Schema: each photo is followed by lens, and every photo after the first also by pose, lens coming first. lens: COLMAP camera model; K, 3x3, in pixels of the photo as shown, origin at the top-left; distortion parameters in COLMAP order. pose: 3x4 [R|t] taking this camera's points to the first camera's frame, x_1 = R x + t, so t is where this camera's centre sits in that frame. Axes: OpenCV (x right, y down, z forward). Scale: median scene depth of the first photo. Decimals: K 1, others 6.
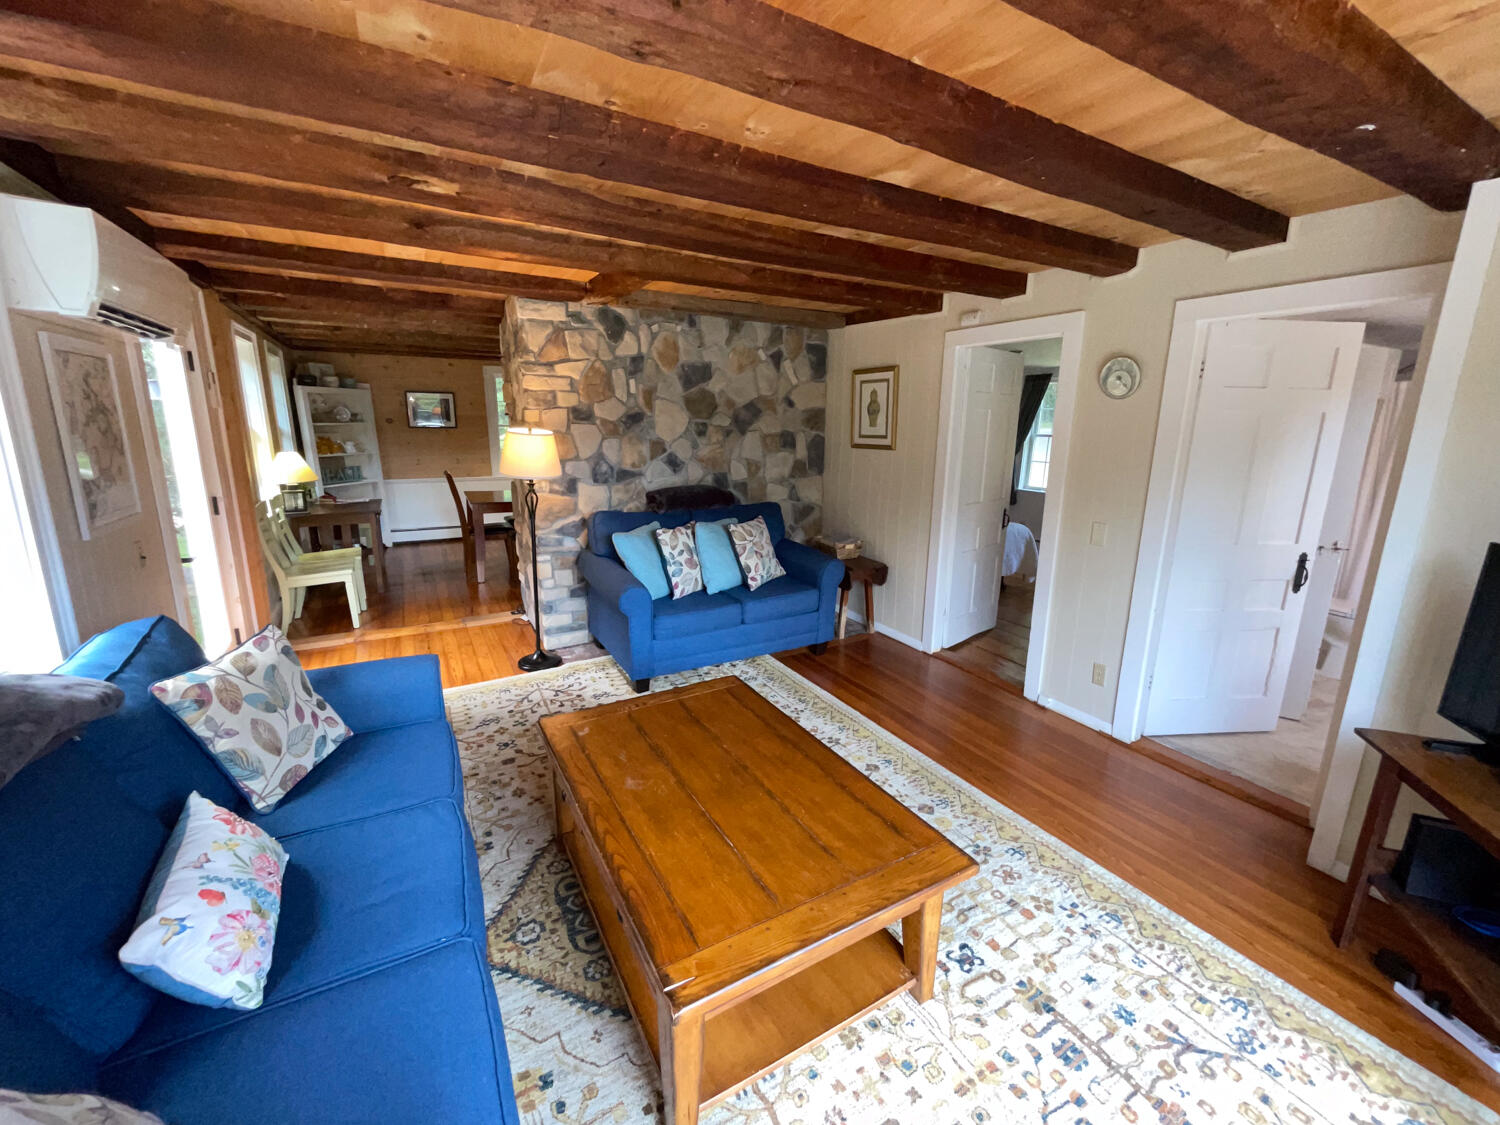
lens RADIAL K [[605.9, 0, 750.0], [0, 605.9, 557.5], [0, 0, 1]] dist [0.001856, 0.000198]
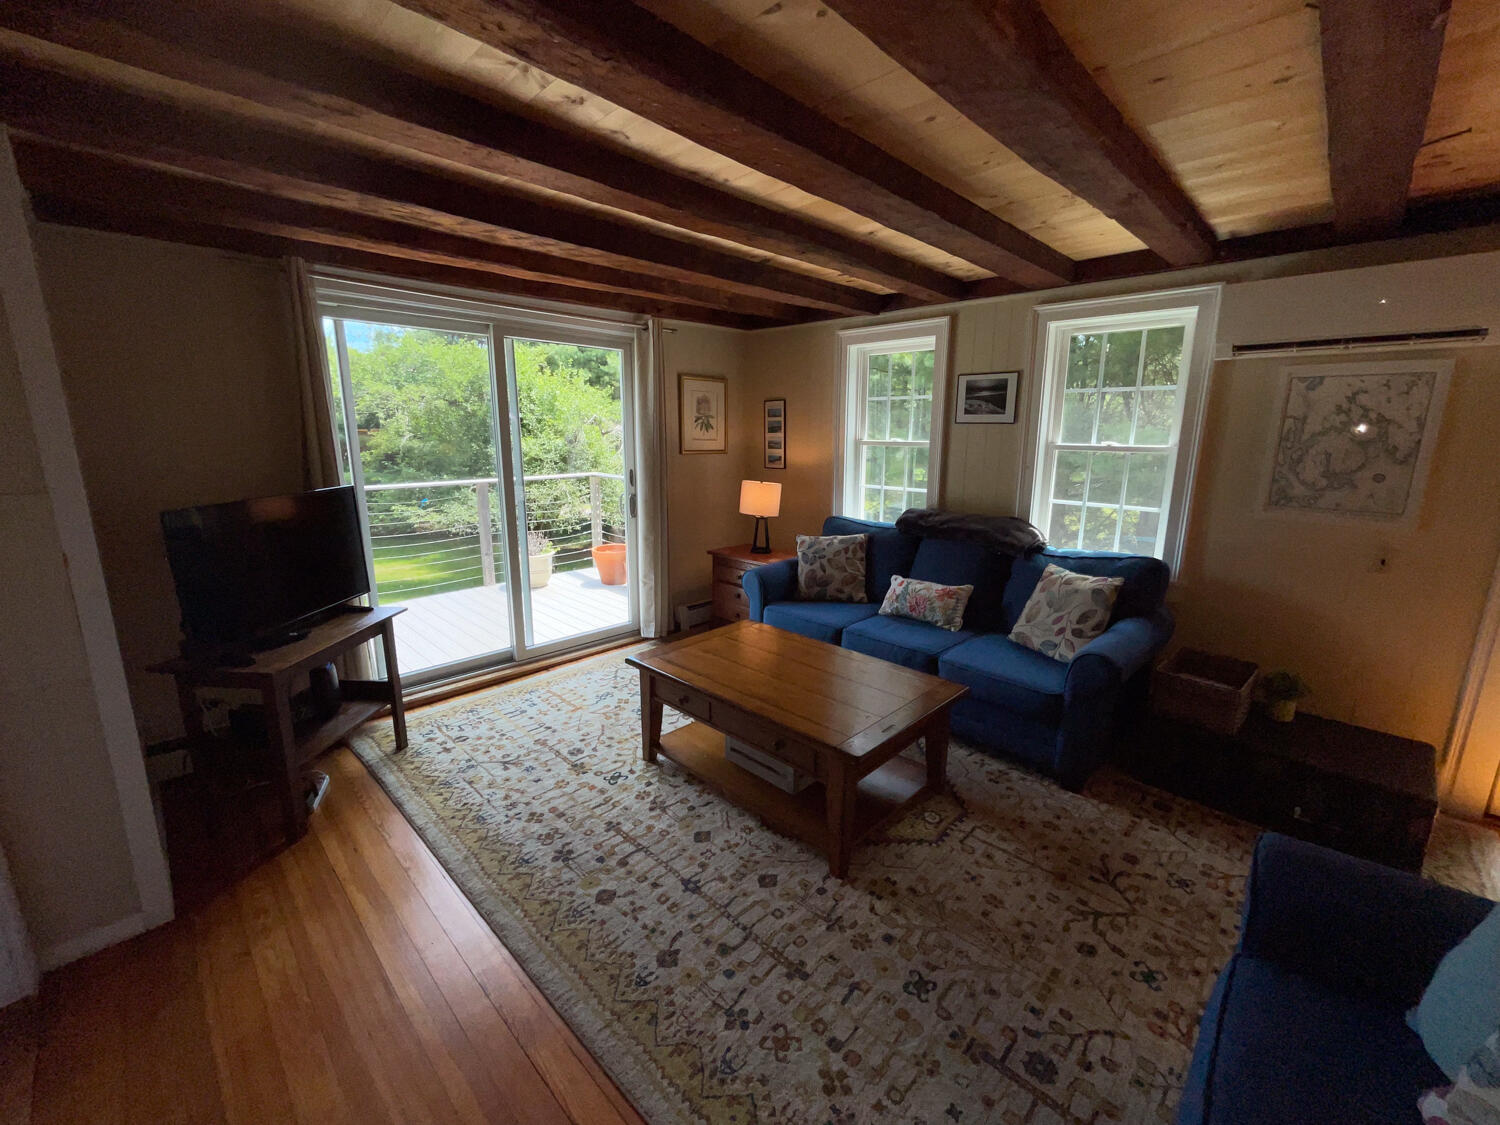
lens RADIAL K [[607.4, 0, 749.6], [0, 607.4, 558.6], [0, 0, 1]] dist [0.001684, -0.000739]
pose [[-0.960001, 0.042015, -0.276826, 0.273668], [-0.078239, 0.909042, 0.409294, -0.297869], [0.268843, 0.414581, -0.869394, 1.378317]]
